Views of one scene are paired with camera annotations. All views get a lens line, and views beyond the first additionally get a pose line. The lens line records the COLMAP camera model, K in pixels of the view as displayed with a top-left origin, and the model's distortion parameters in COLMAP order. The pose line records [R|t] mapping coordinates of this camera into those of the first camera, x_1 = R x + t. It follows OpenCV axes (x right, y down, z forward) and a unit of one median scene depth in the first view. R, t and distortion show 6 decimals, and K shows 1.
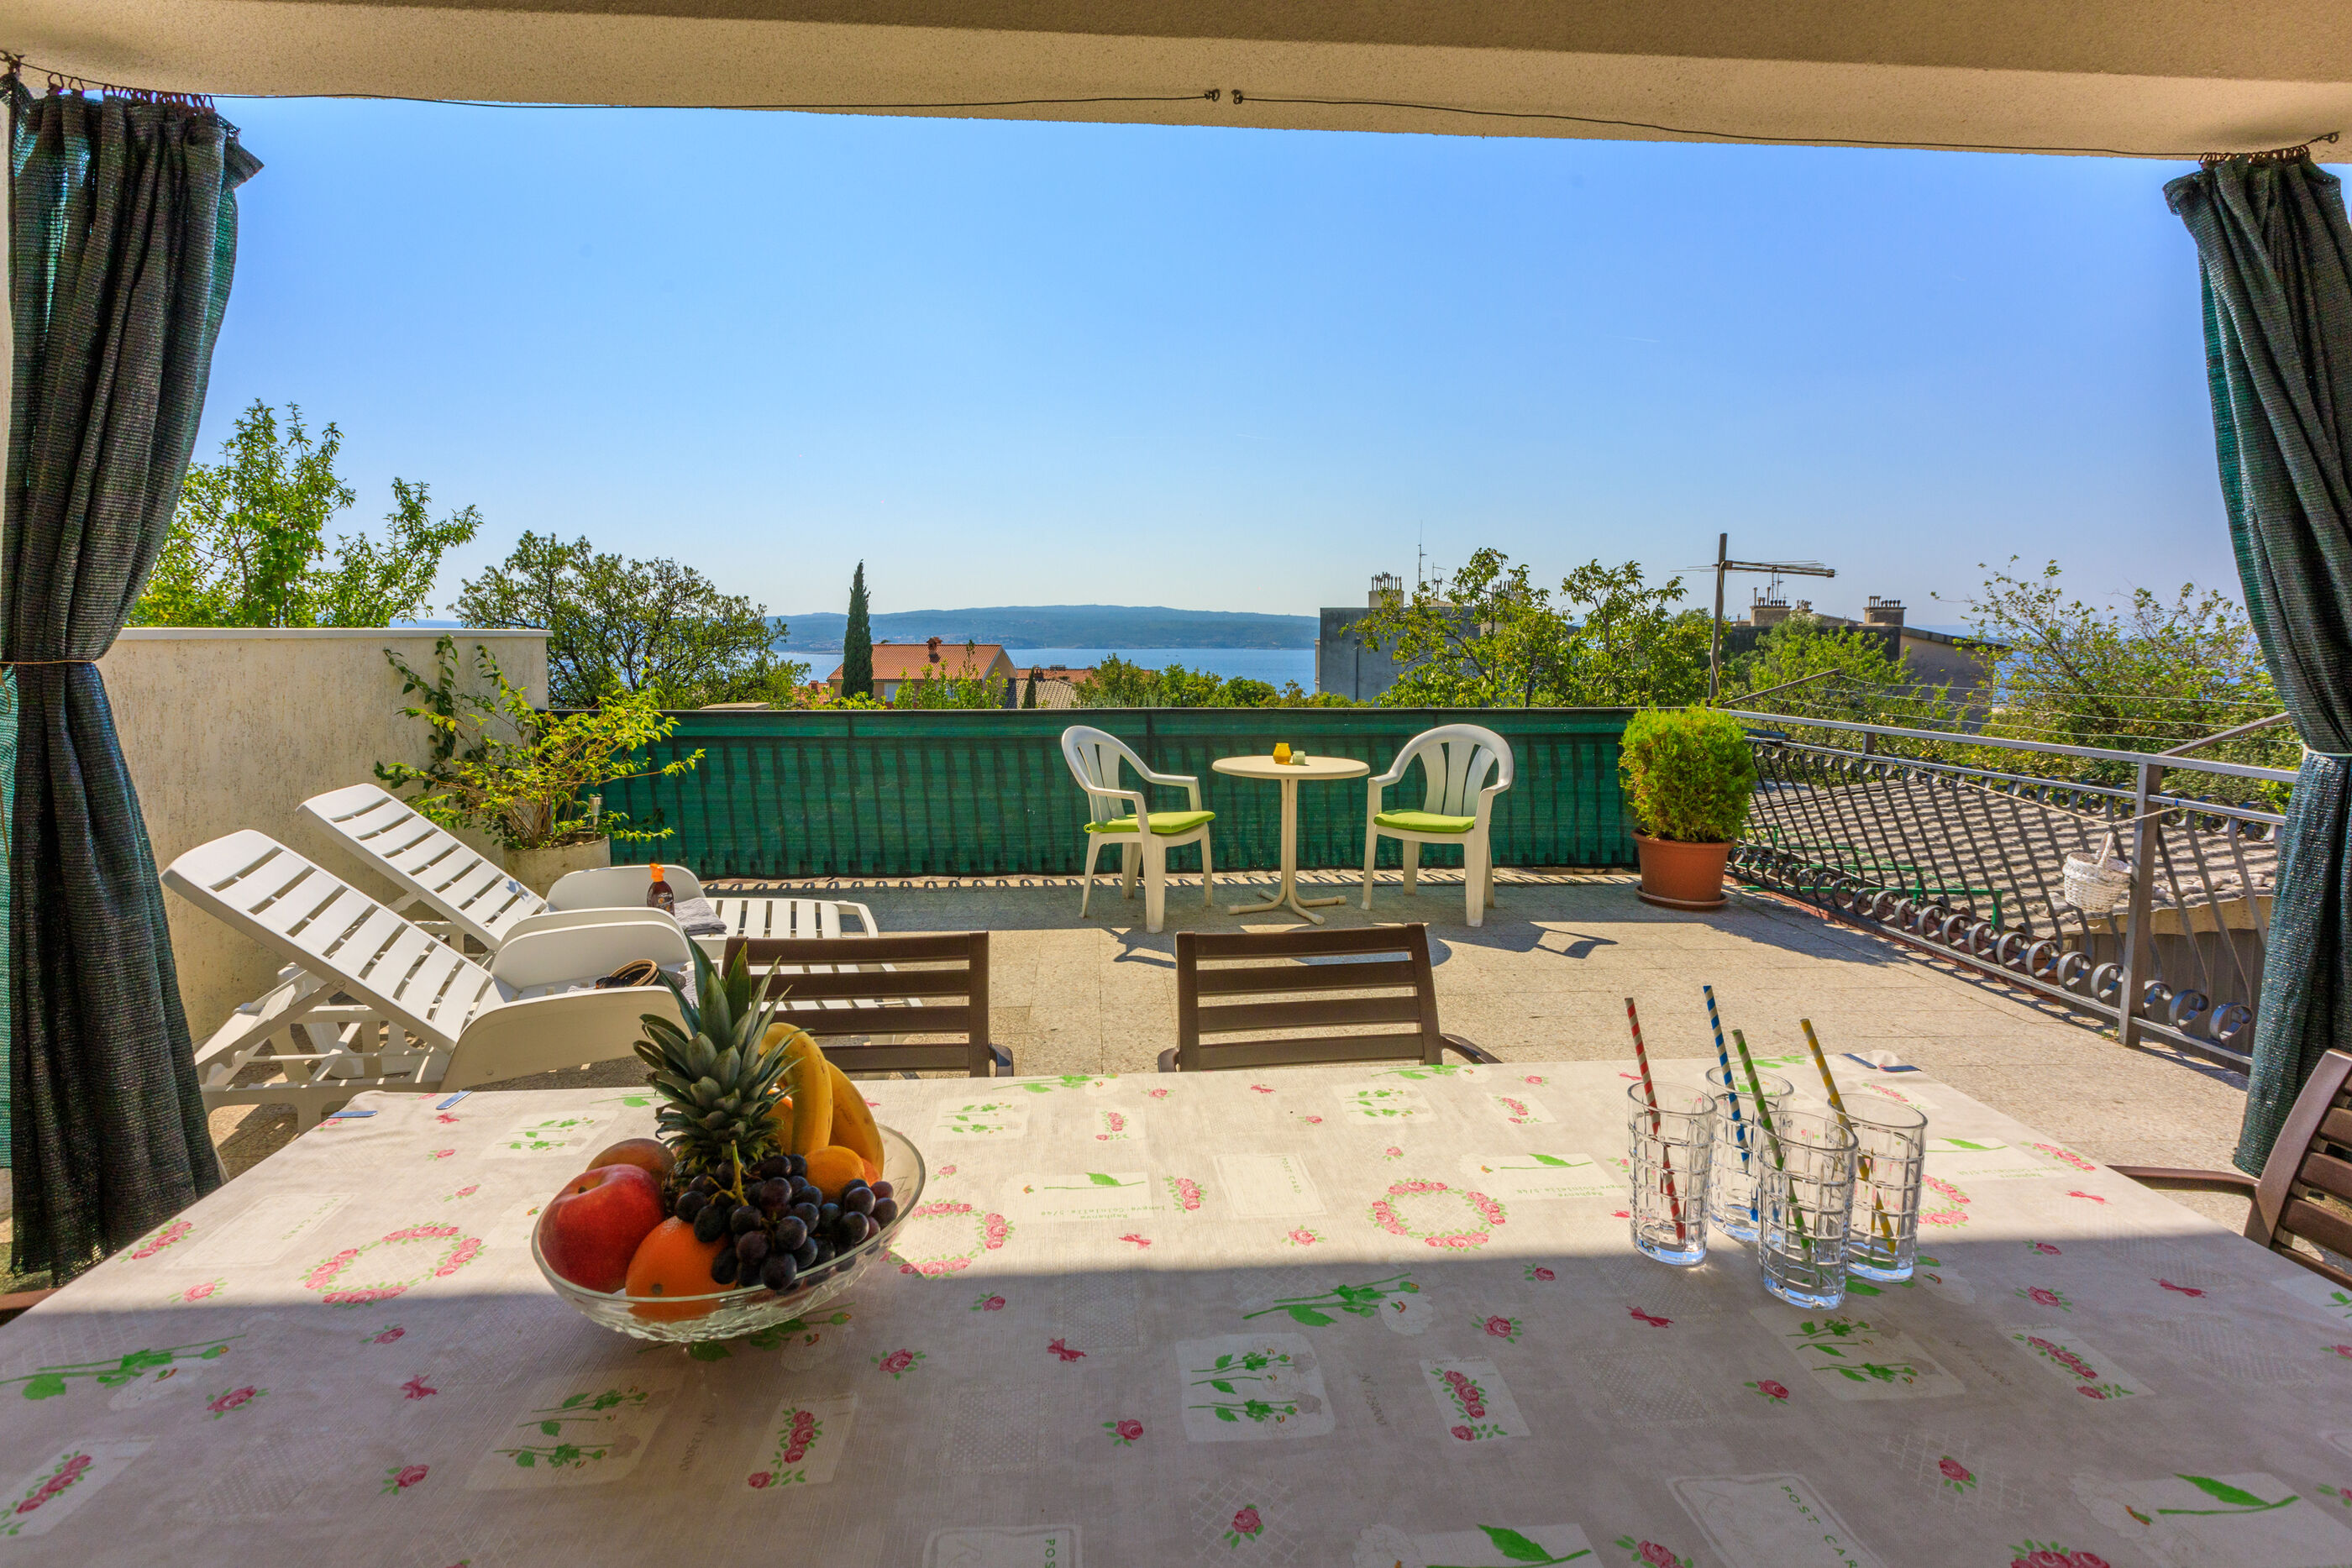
lens RADIAL K [[1073.4, 0, 1155.9], [0, 1073.4, 773.9], [0, 0, 1]] dist [-0.002228, 0.000233]
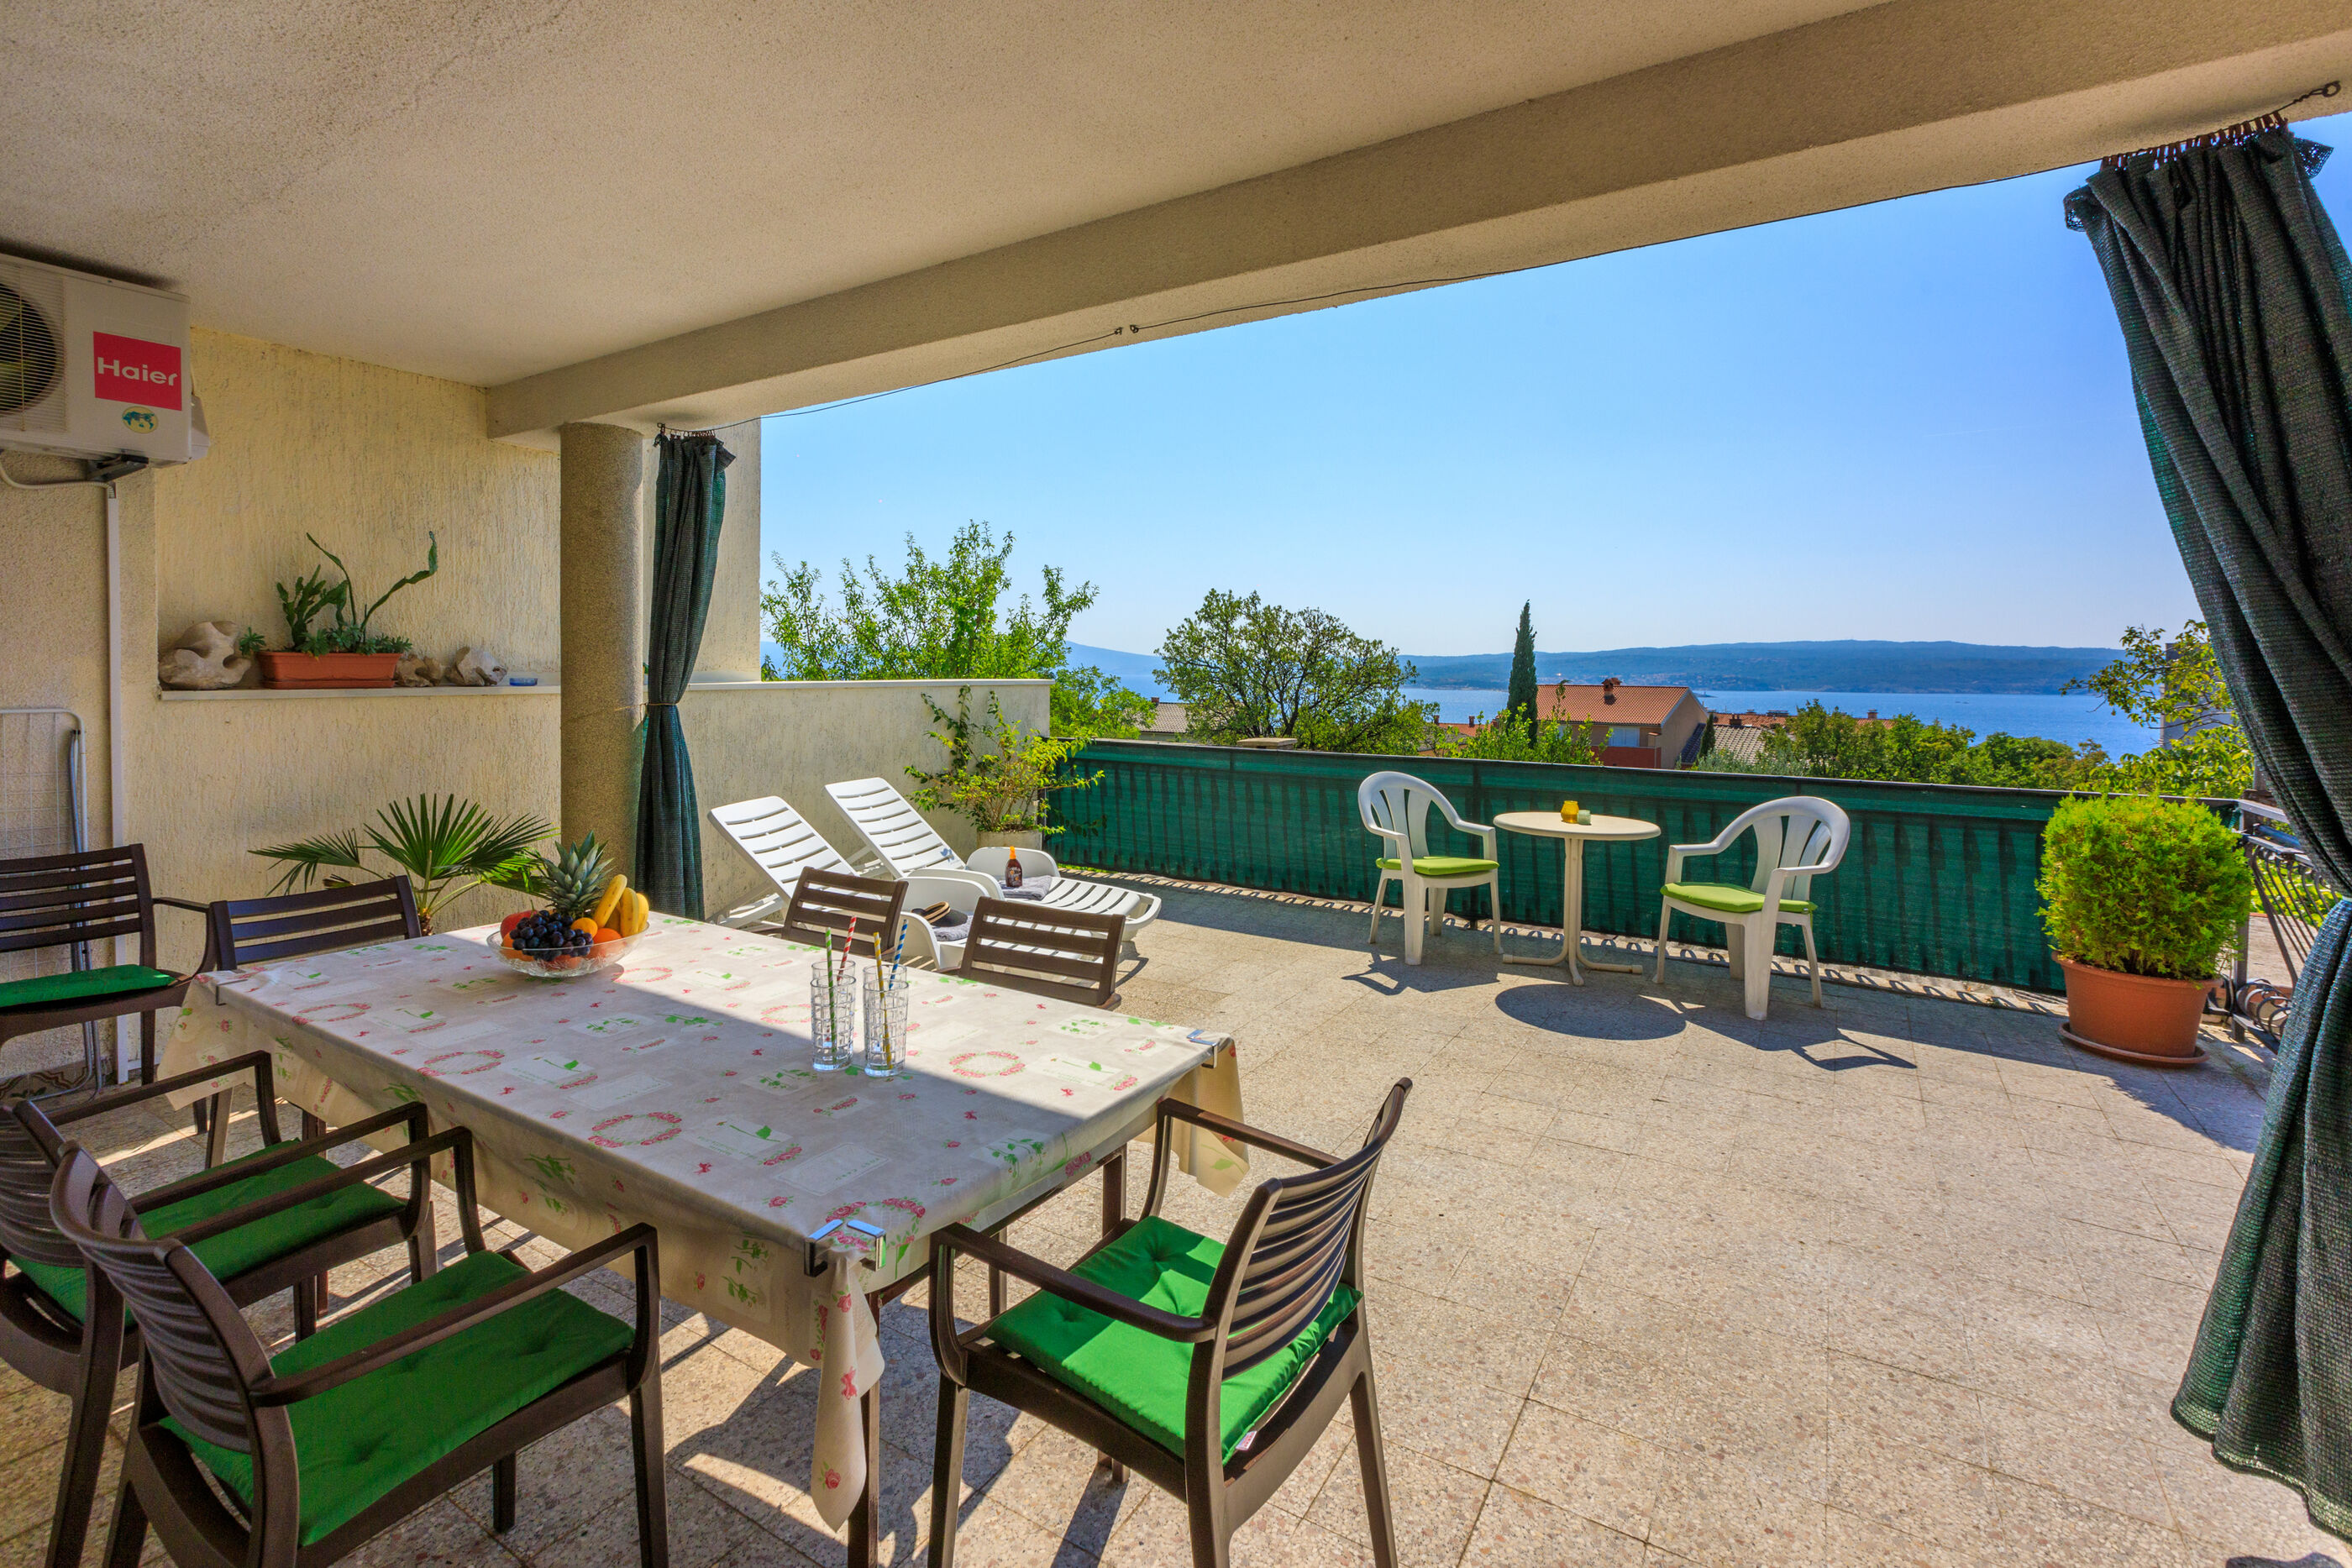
lens RADIAL K [[1073.4, 0, 1131.5], [0, 1073.4, 777.9], [0, 0, 1]] dist [-0.002228, 0.000233]
pose [[0.794686, 0.065089, -0.603522, 0.376936], [-0.083793, 0.996479, -0.002864, -0.012457], [0.601210, 0.052847, 0.797342, -0.041370]]
